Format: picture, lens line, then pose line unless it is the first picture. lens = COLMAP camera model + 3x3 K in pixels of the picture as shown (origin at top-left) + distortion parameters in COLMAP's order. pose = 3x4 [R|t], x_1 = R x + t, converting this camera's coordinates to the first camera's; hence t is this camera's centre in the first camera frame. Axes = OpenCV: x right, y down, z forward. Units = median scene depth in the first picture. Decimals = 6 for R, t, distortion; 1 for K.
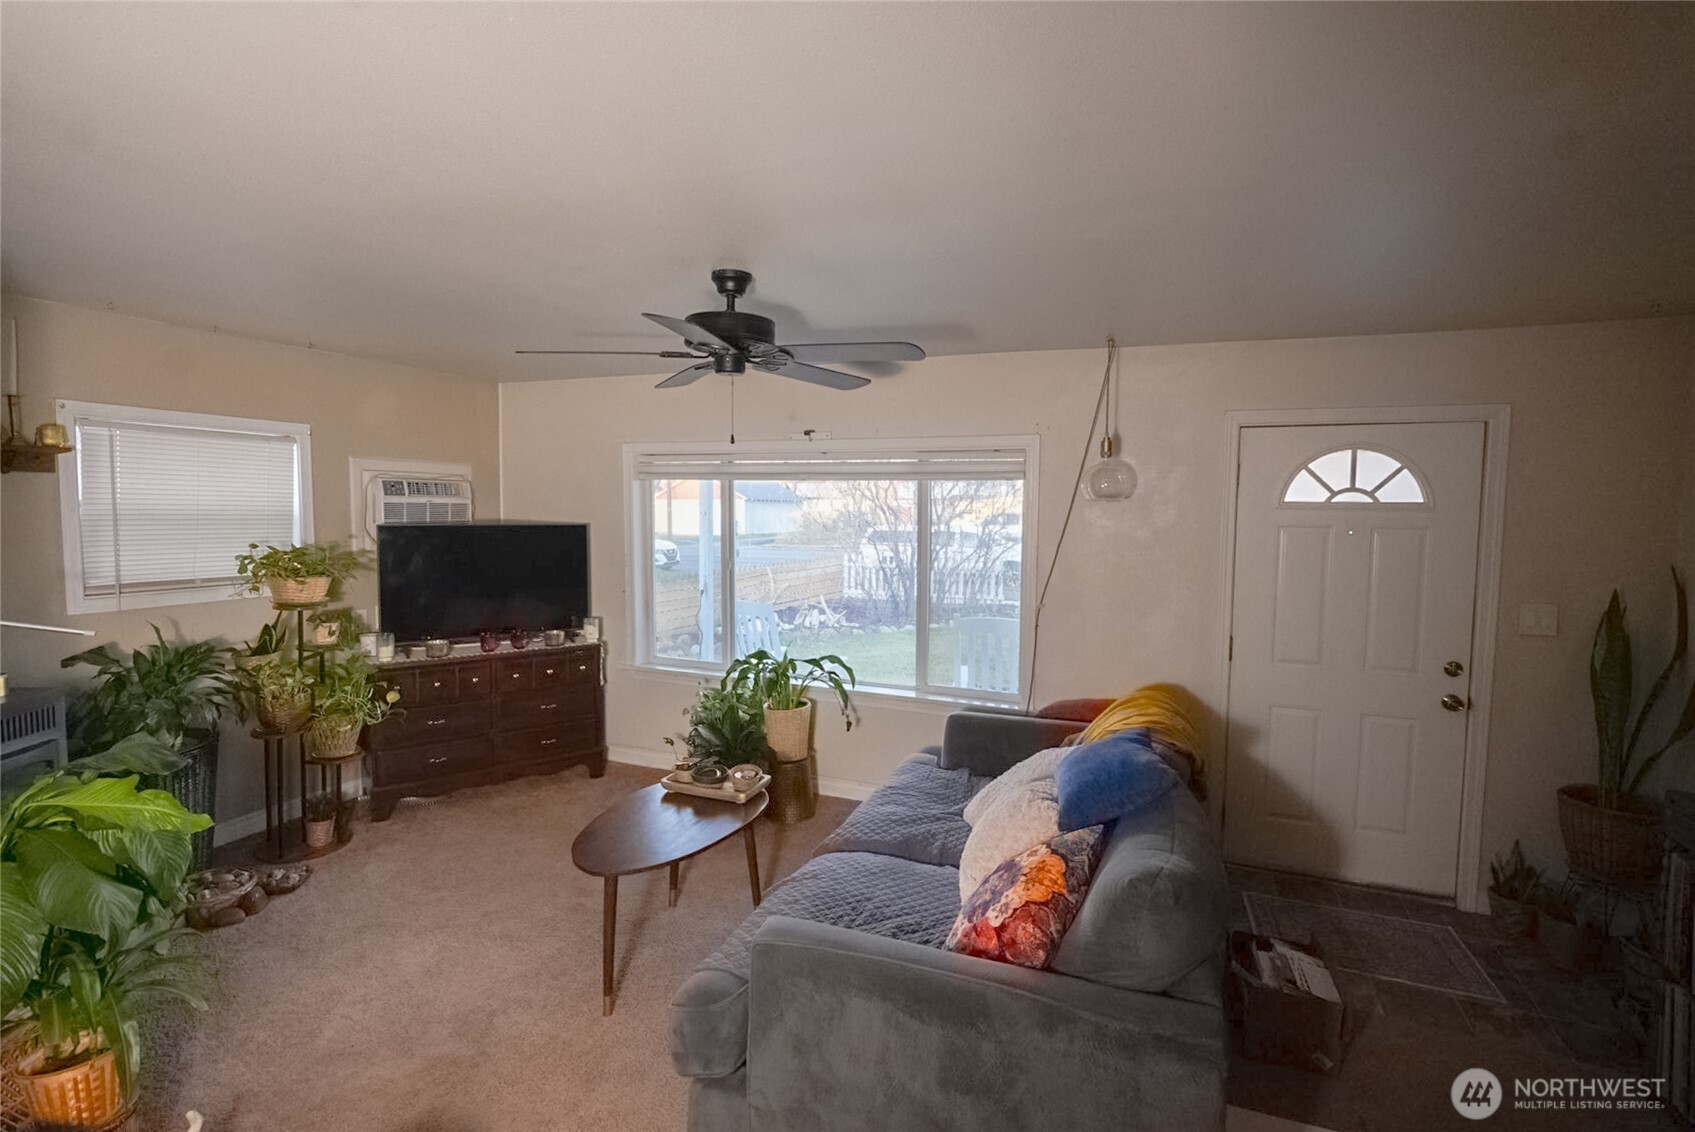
lens RADIAL K [[823.4, 0, 842.0], [0, 823.4, 556.6], [0, 0, 1]] dist [-0.010625, 0.003958]
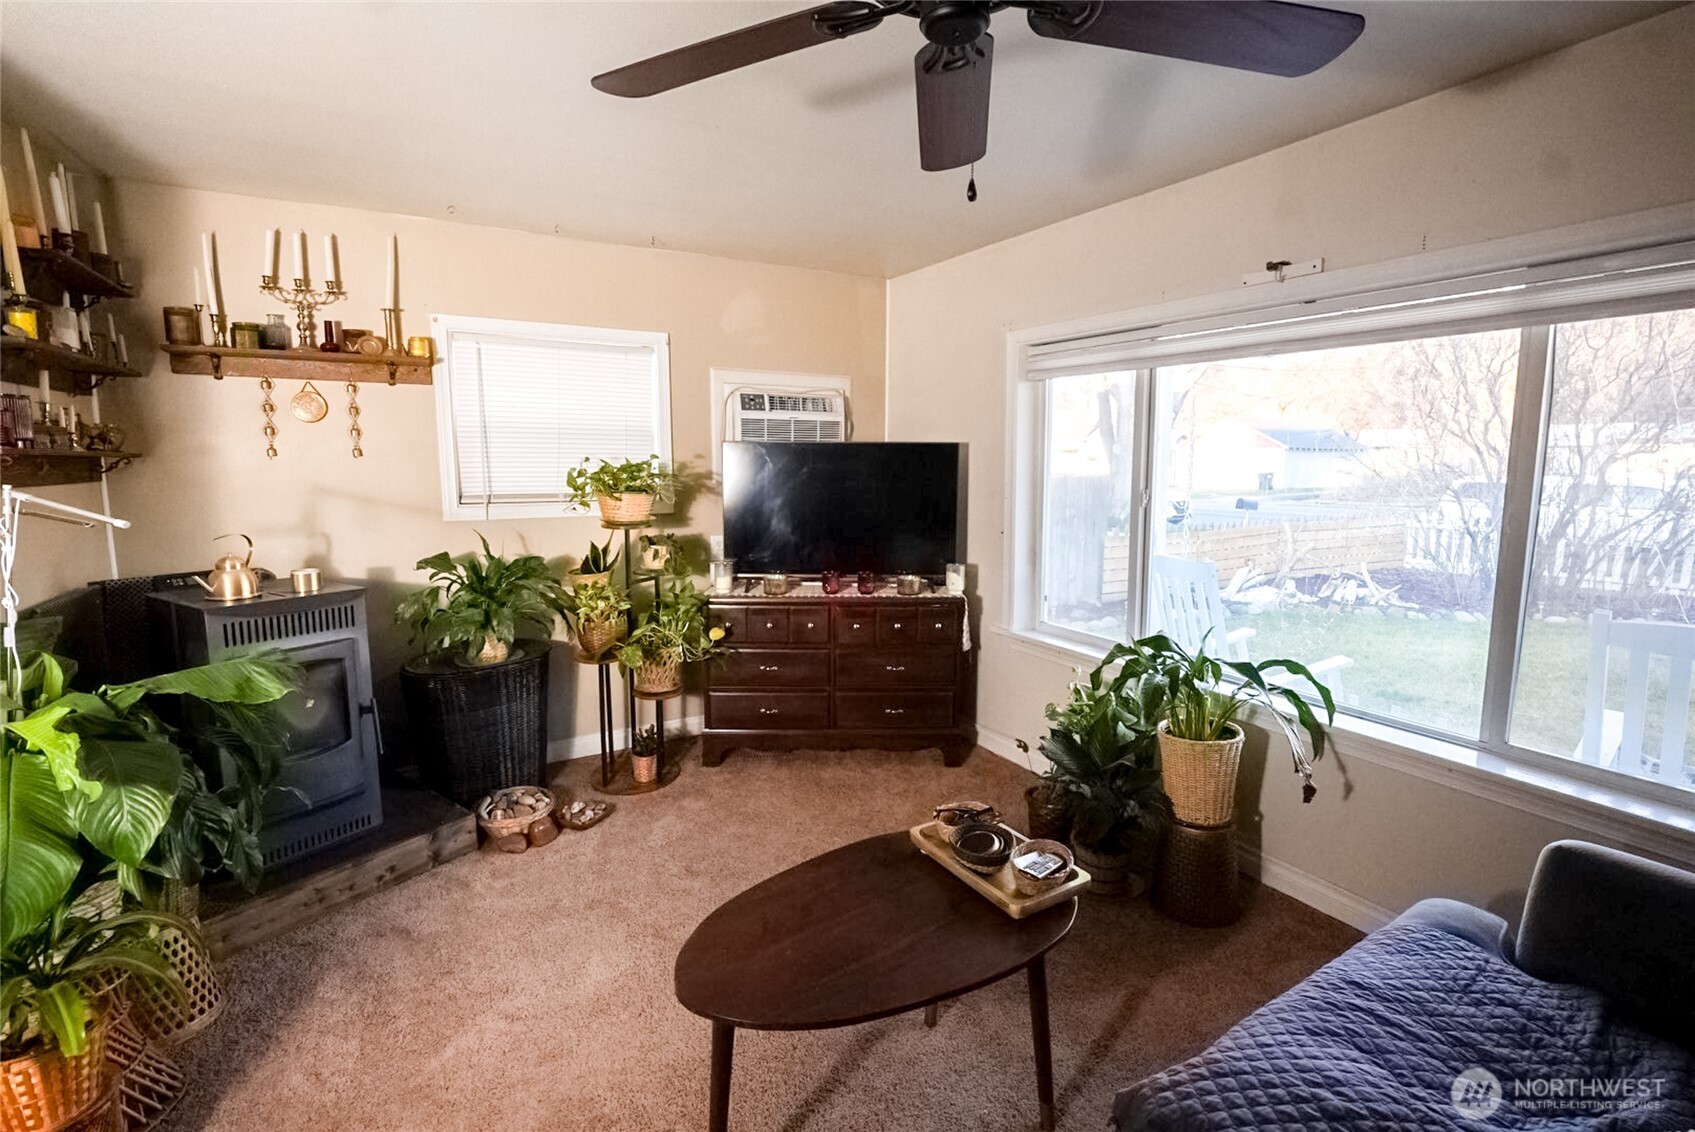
lens RADIAL K [[778.0, 0, 842.1], [0, 778.0, 558.6], [0, 0, 1]] dist [-0.007866, 0.000648]
pose [[0.797639, 0.071347, -0.598901, 0.054791], [-0.034646, 0.996759, 0.072601, 0.022277], [0.602140, -0.037160, 0.797525, 0.385713]]
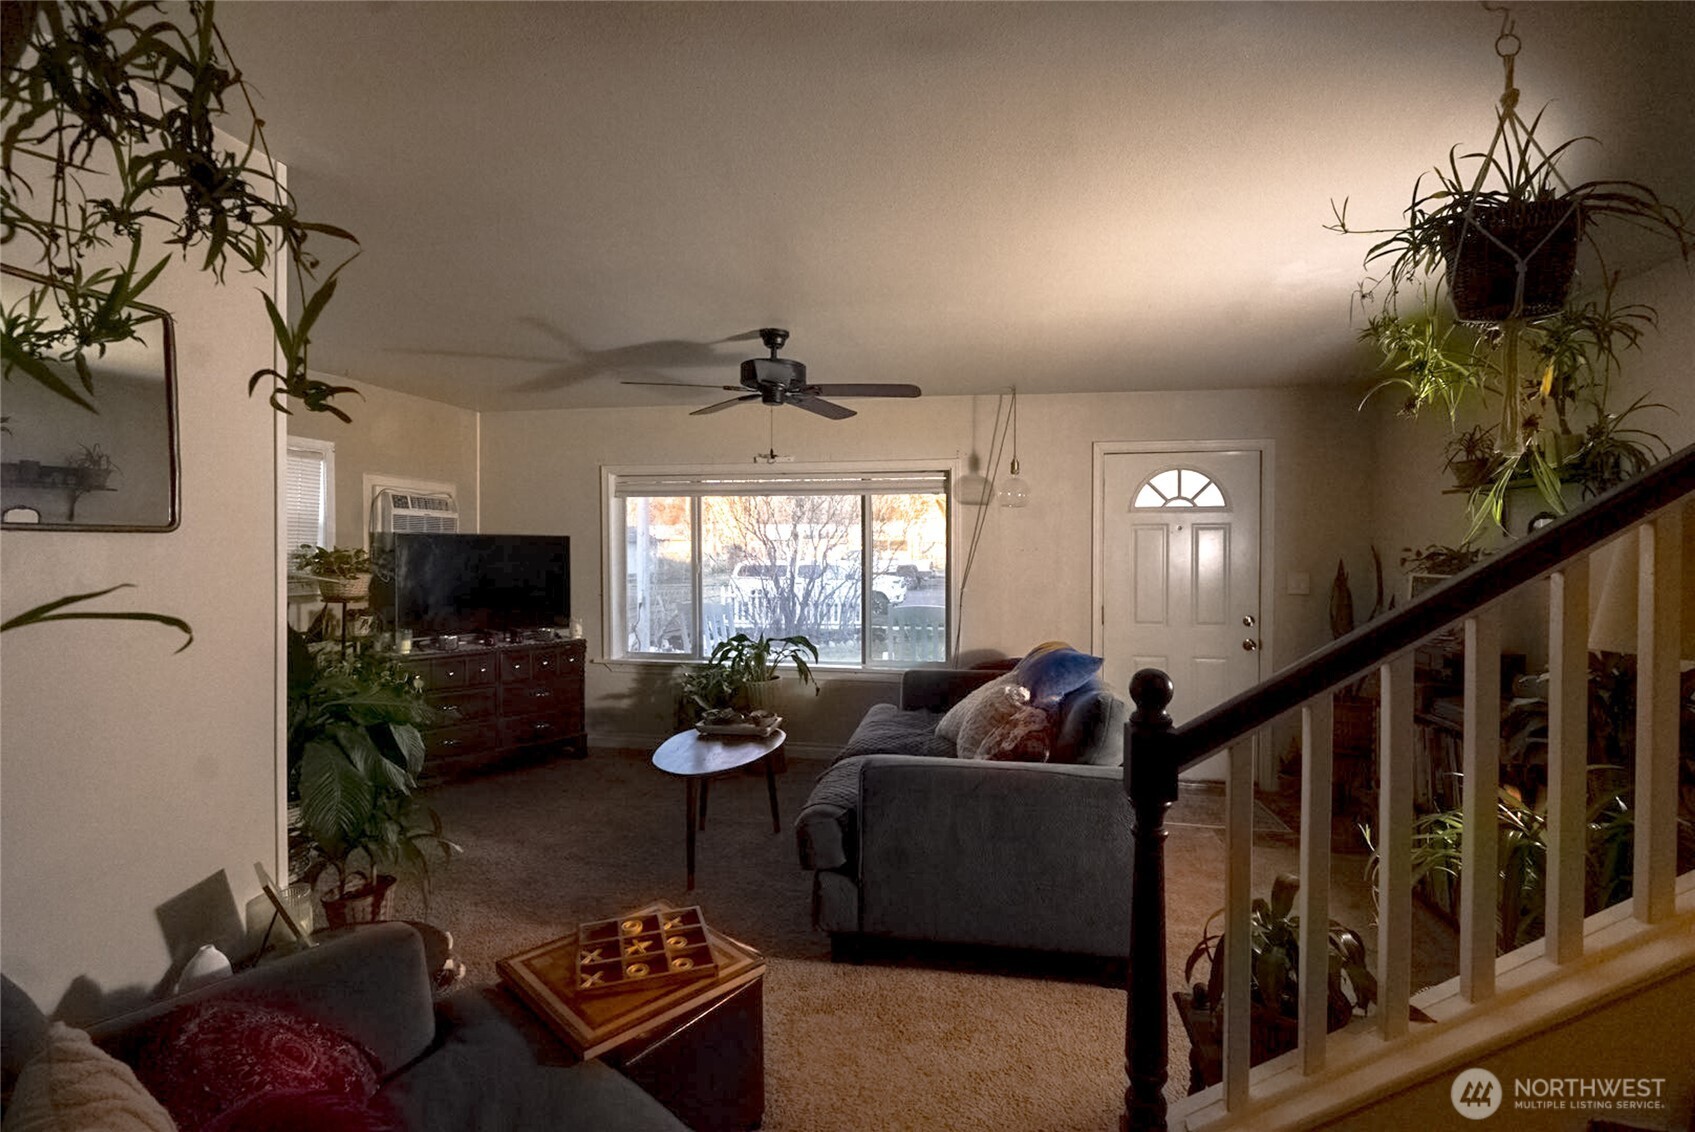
lens RADIAL K [[823.4, 0, 848.3], [0, 823.4, 553.7], [0, 0, 1]] dist [-0.010625, 0.003958]
pose [[0.978778, -0.010904, 0.204635, -0.185449], [0.022922, 0.998142, -0.056453, 0.066129], [-0.203639, 0.059946, 0.977209, -0.215097]]
